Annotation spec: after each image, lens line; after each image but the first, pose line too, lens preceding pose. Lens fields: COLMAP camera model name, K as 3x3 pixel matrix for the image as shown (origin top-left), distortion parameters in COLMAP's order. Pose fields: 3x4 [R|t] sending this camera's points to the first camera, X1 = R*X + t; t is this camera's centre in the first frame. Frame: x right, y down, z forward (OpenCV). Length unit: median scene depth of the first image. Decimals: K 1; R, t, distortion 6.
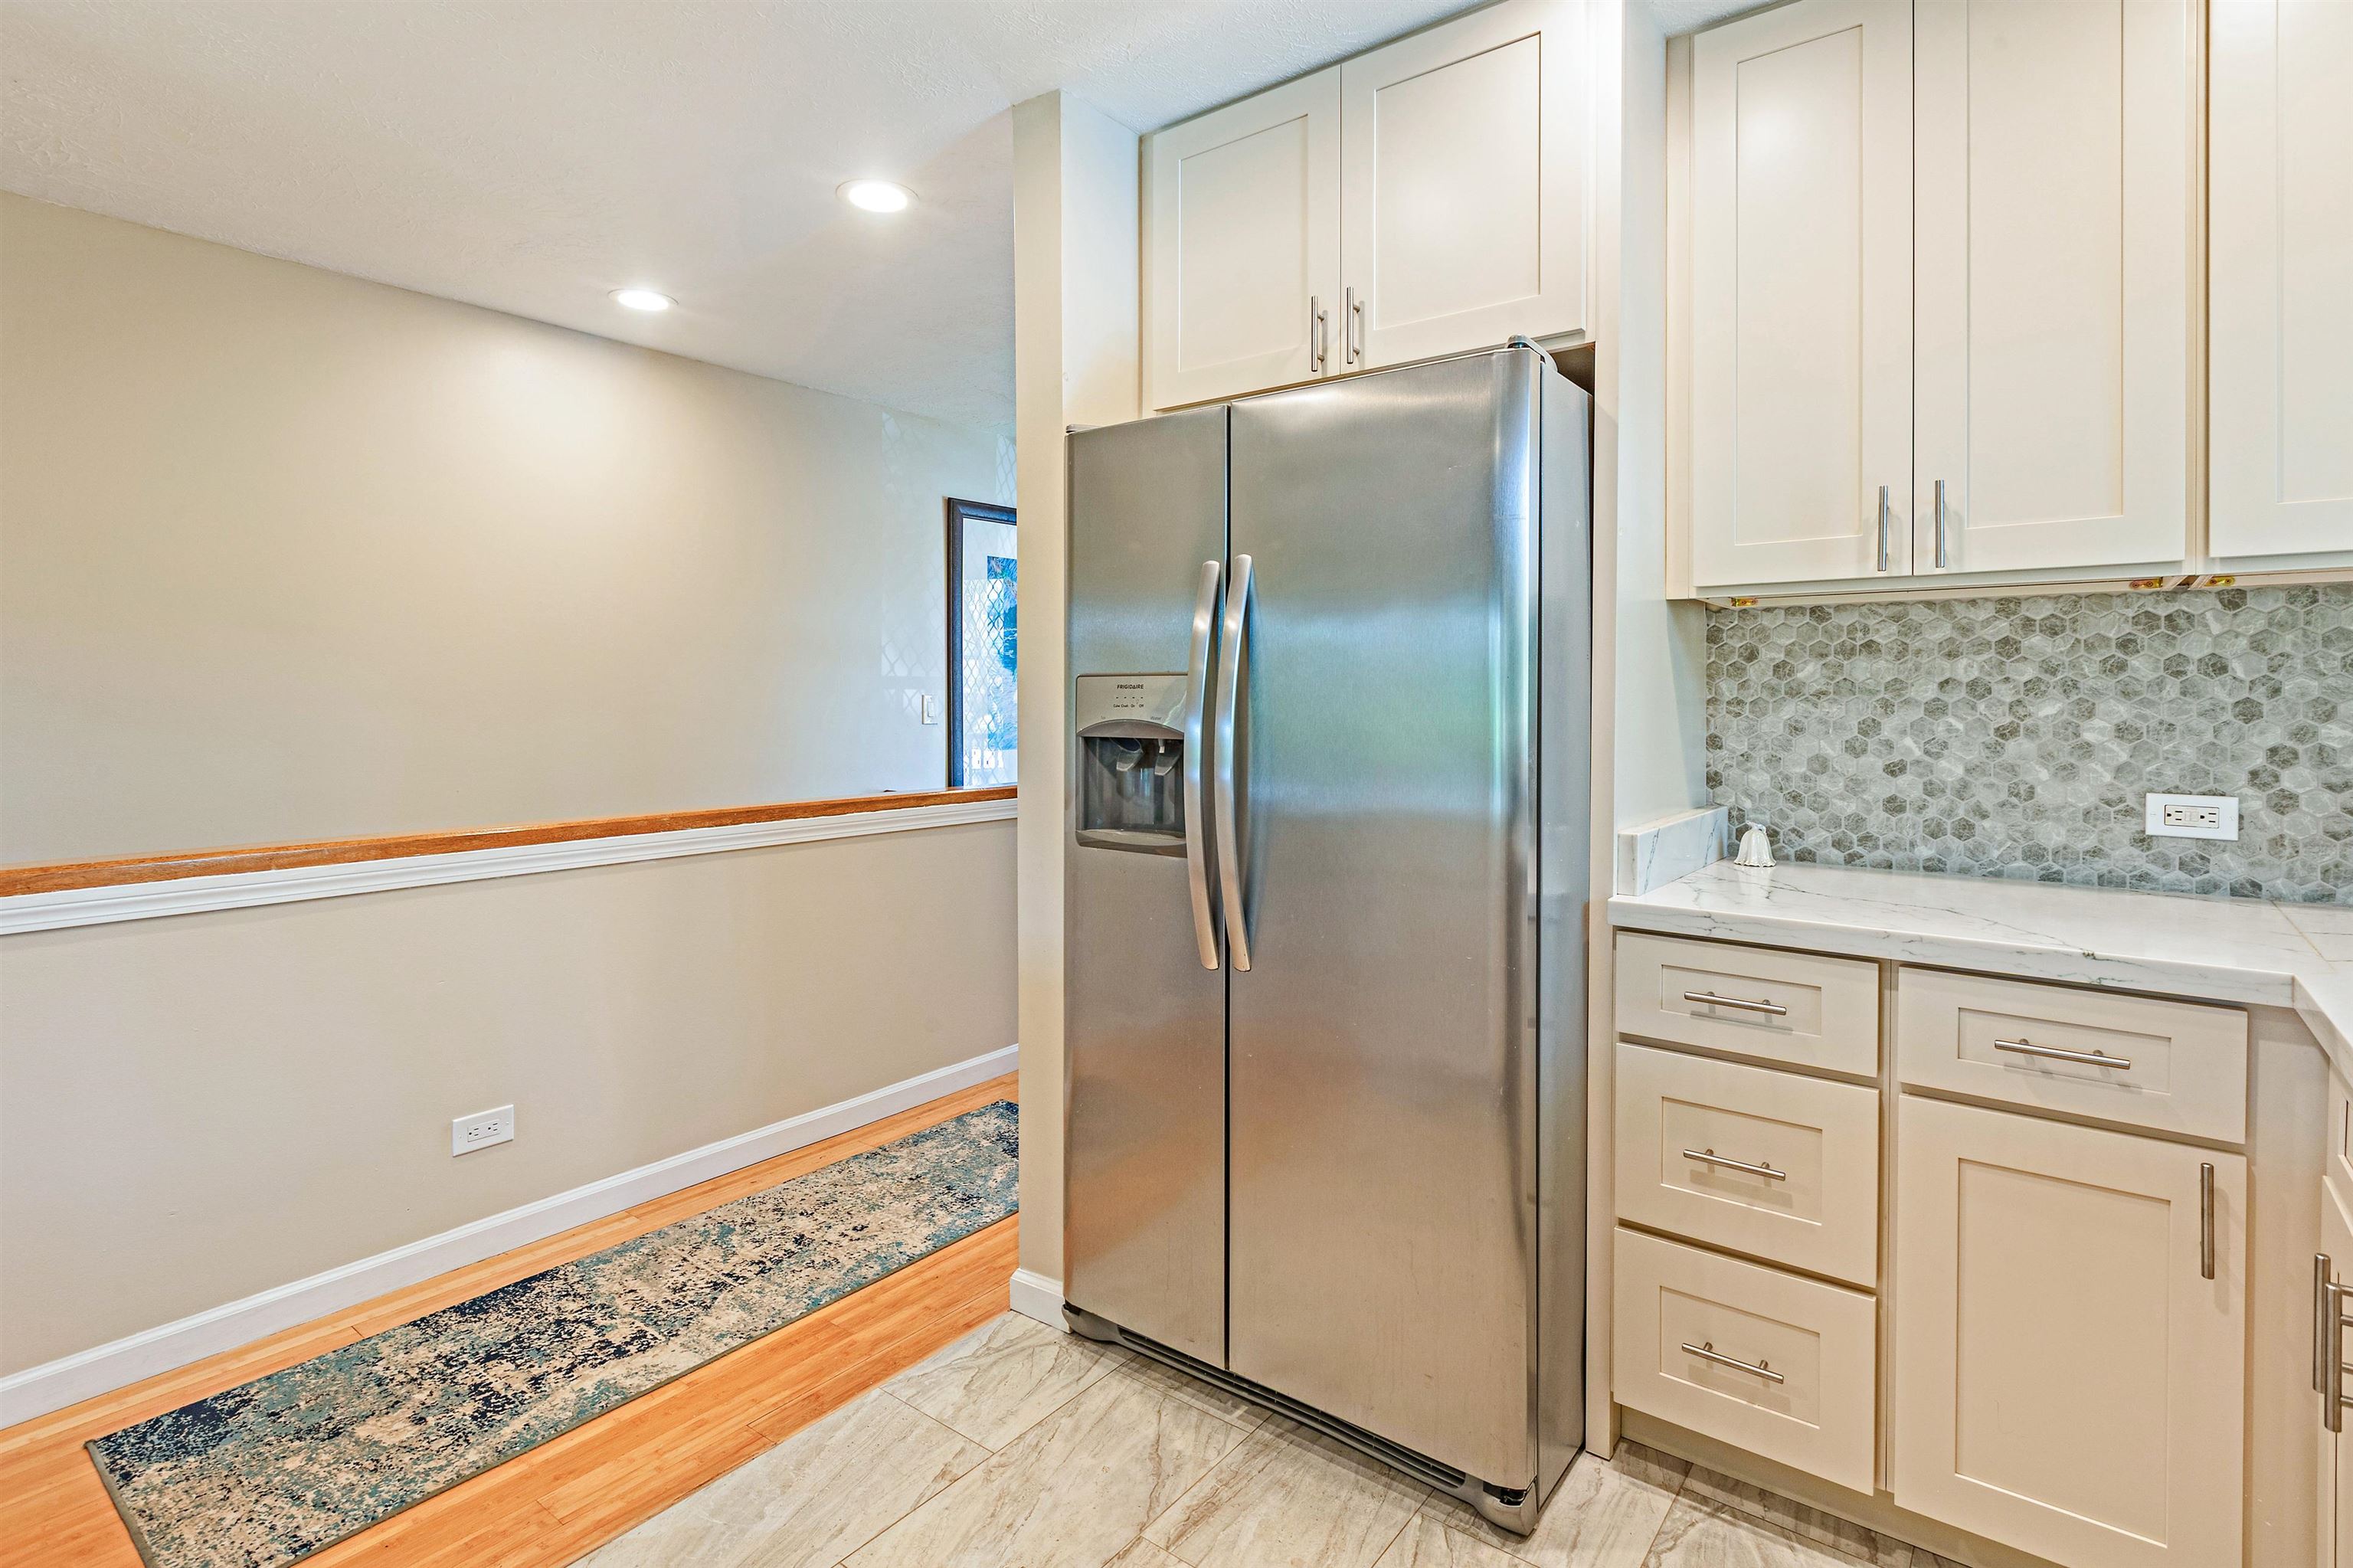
lens RADIAL K [[1153.7, 0, 1174.6], [0, 1153.7, 701.8], [0, 0, 1]] dist [0.001181, -0.000083]
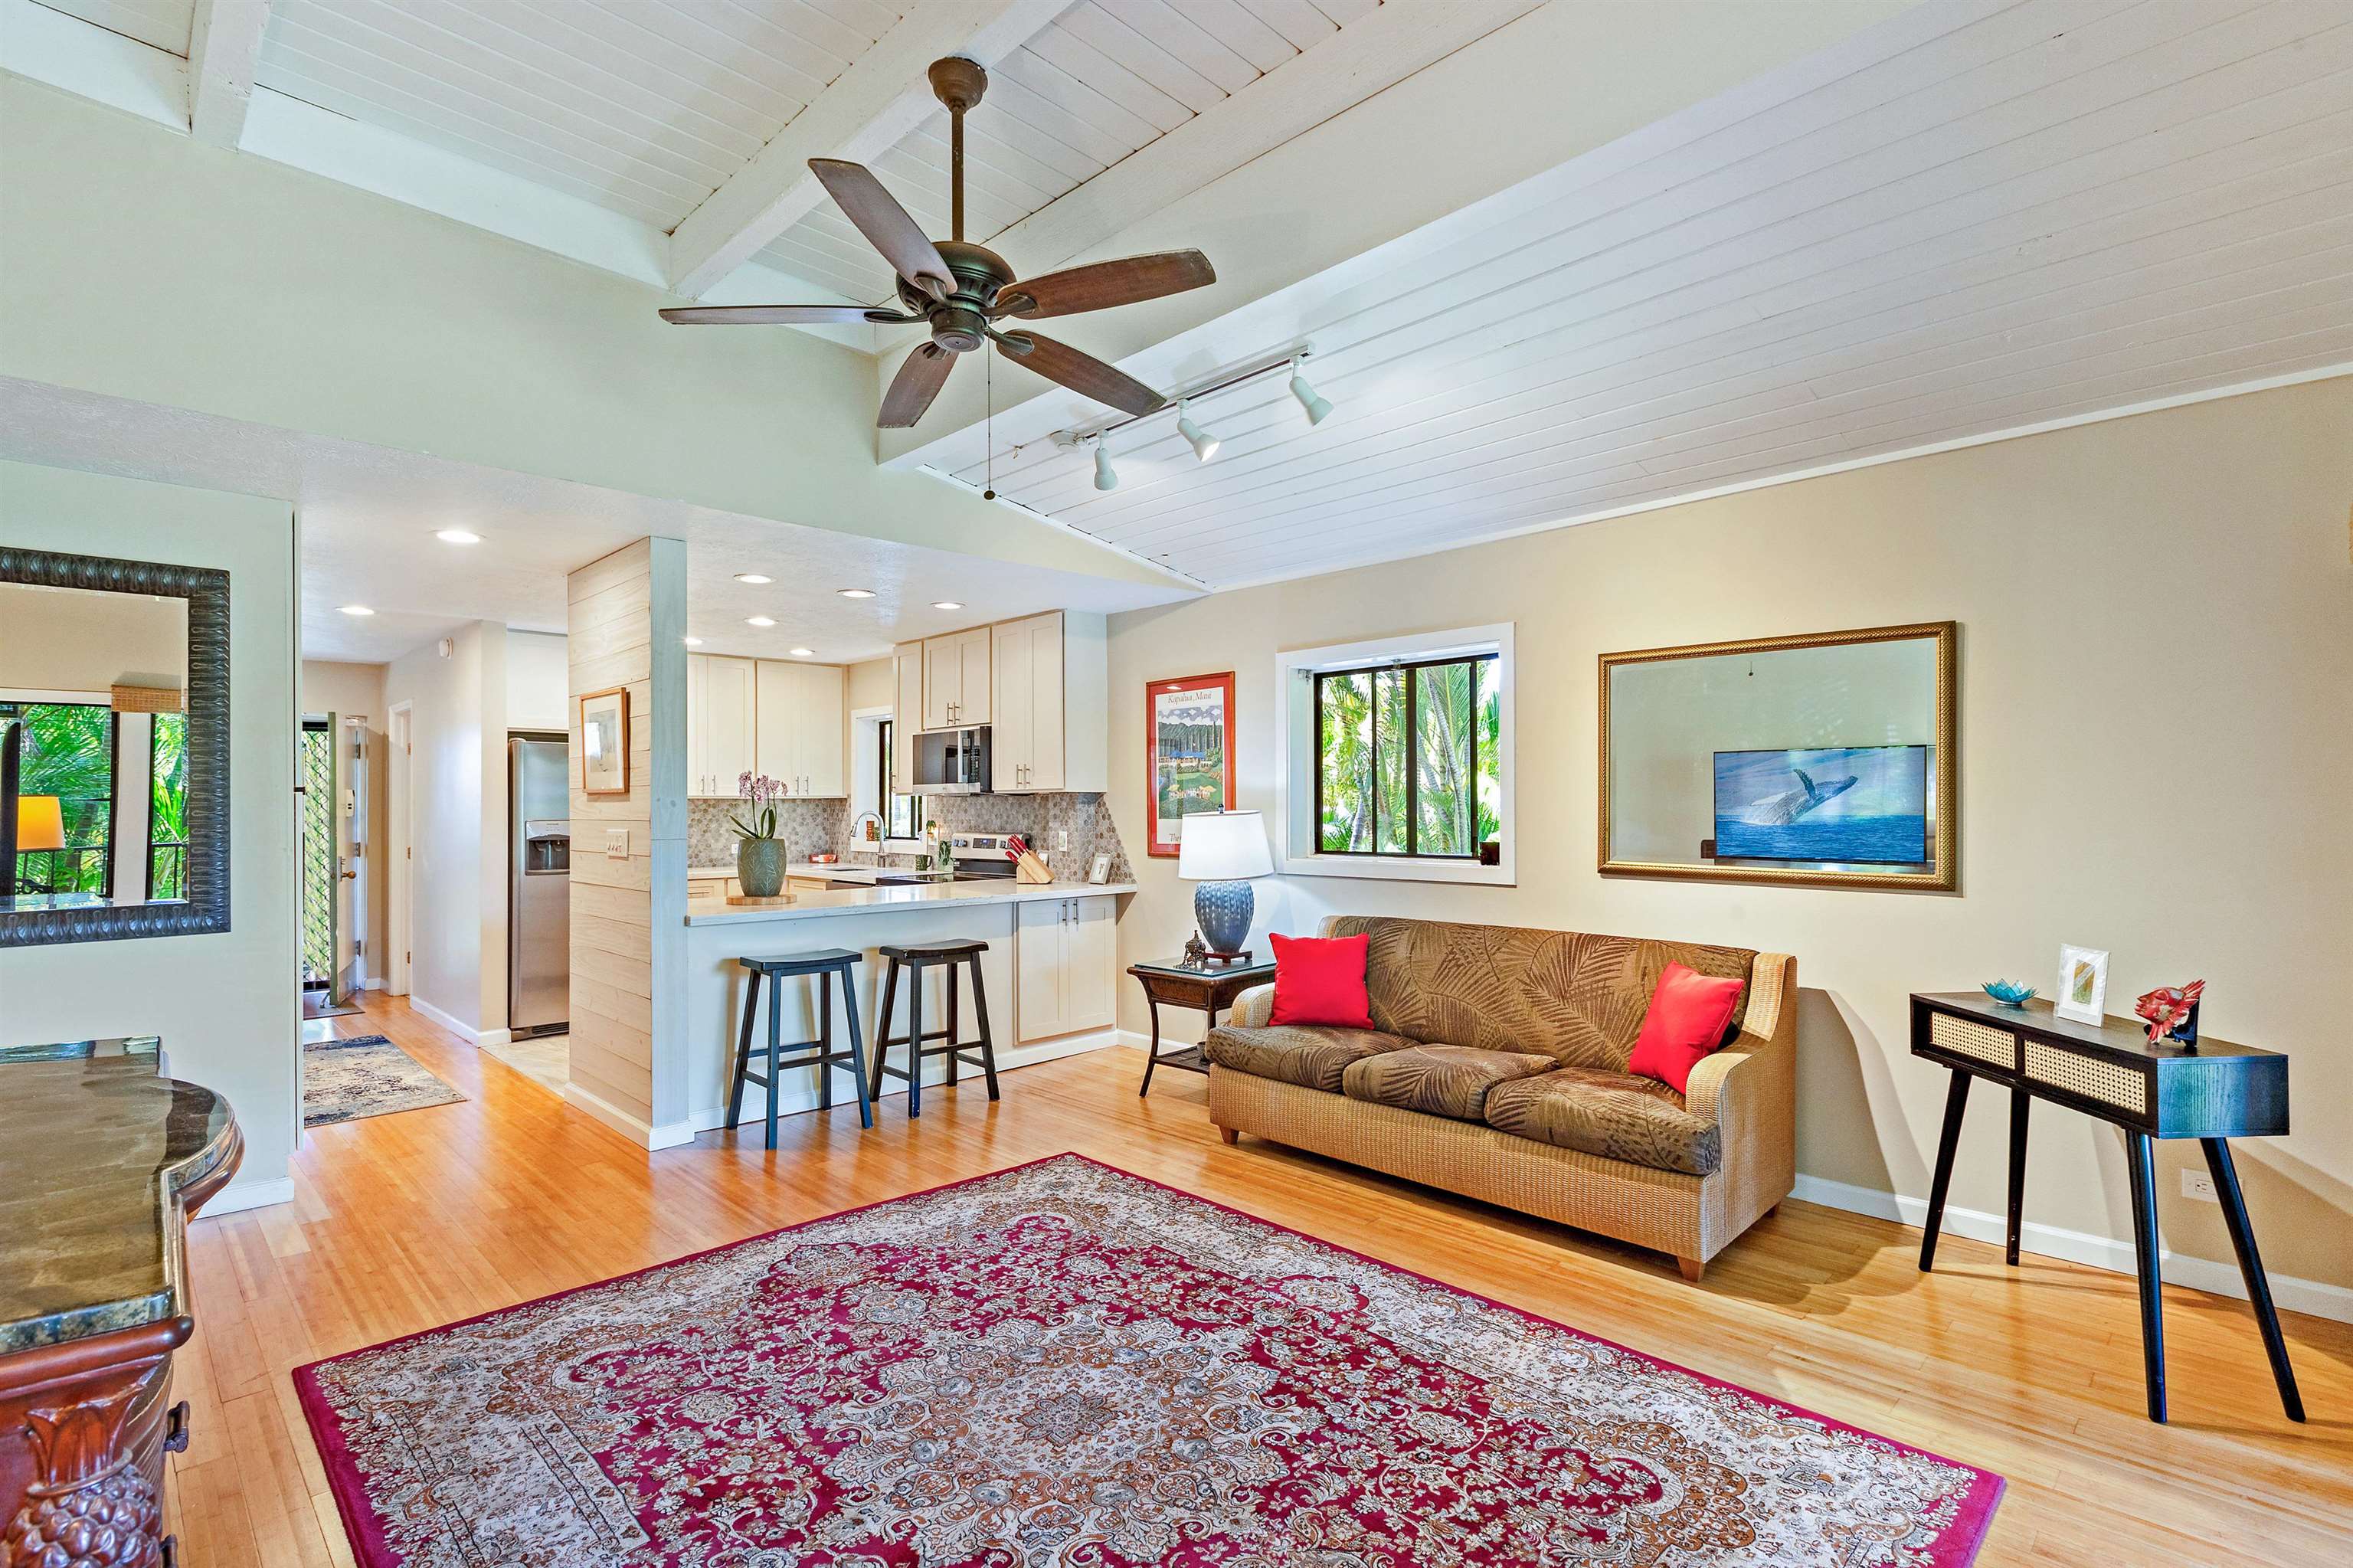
lens RADIAL K [[1111.1, 0, 1181.4], [0, 1111.1, 798.3], [0, 0, 1]] dist [0.000324, -0.000253]
pose [[0.128869, 0.005431, 0.991647, -3.009365], [0.007956, 0.999947, -0.006511, -0.052954], [-0.991630, 0.008729, 0.128819, -1.197916]]
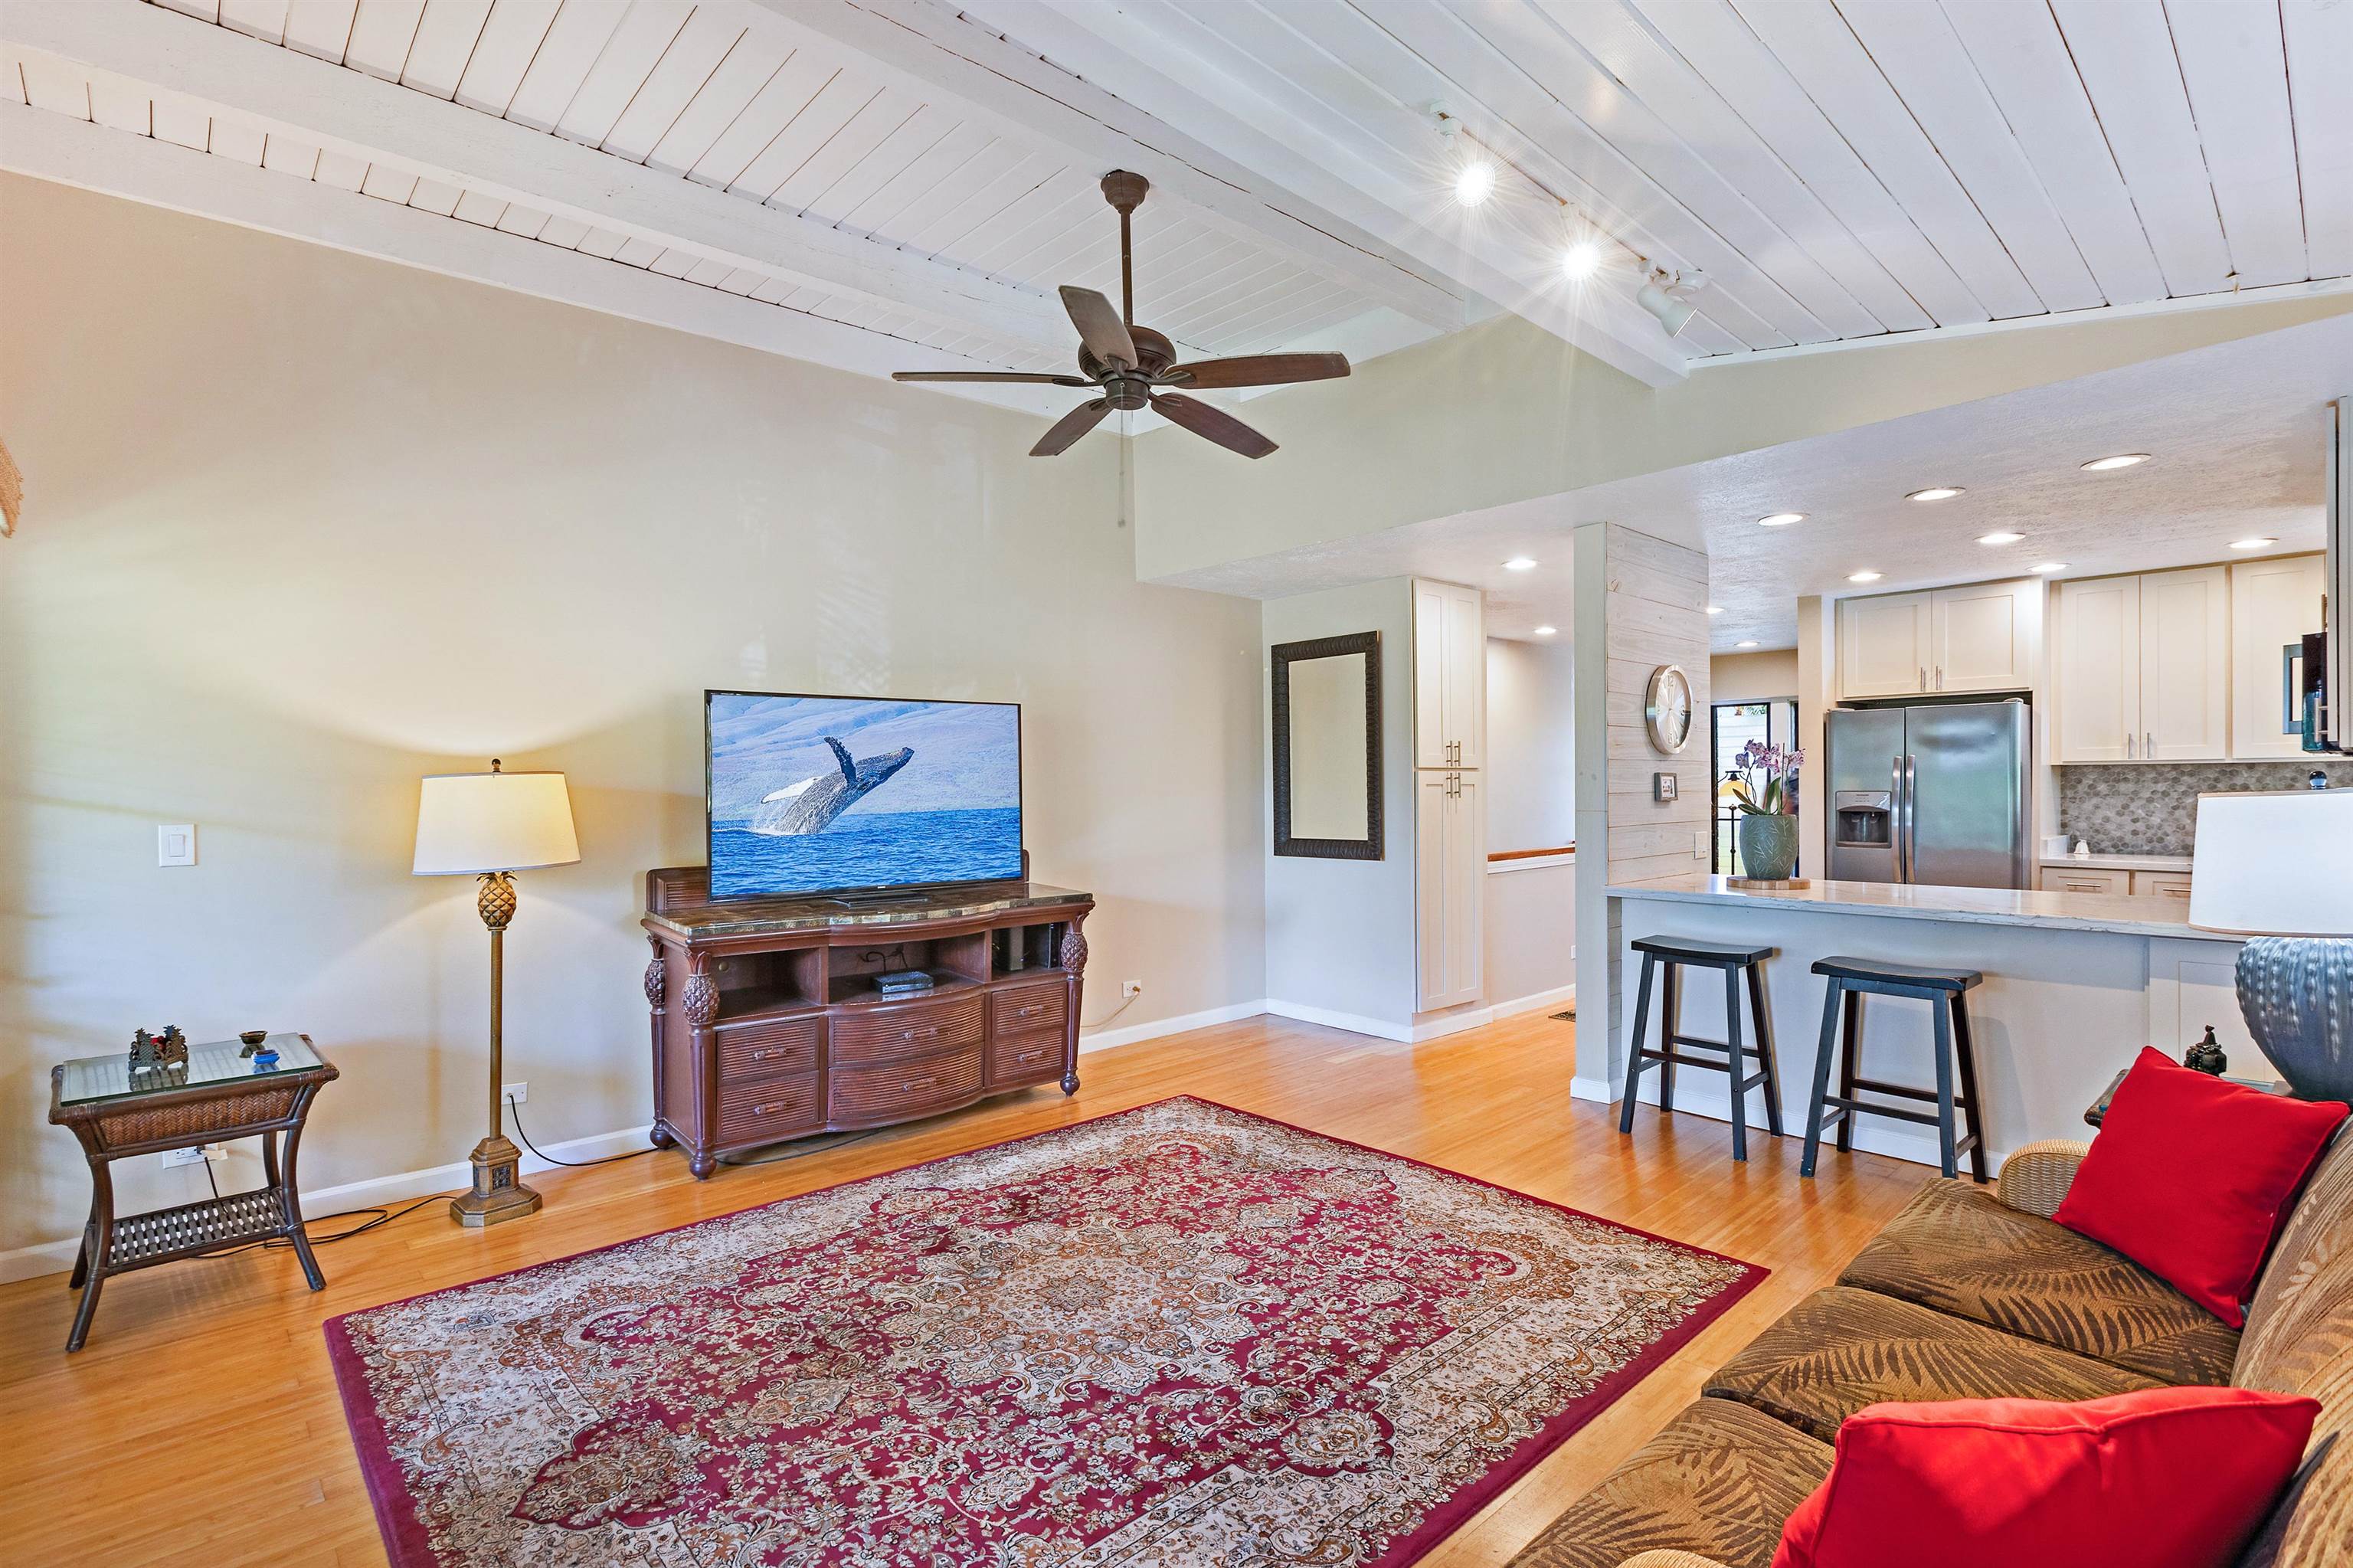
lens RADIAL K [[1101.5, 0, 1175.3], [0, 1101.5, 787.7], [0, 0, 1]] dist [-0.006866, -0.000290]
pose [[0.986203, -0.008265, -0.165333, -1.431096], [0.008431, 0.999964, 0.000303, -0.051016], [0.165324, -0.001693, 0.986238, -2.328385]]
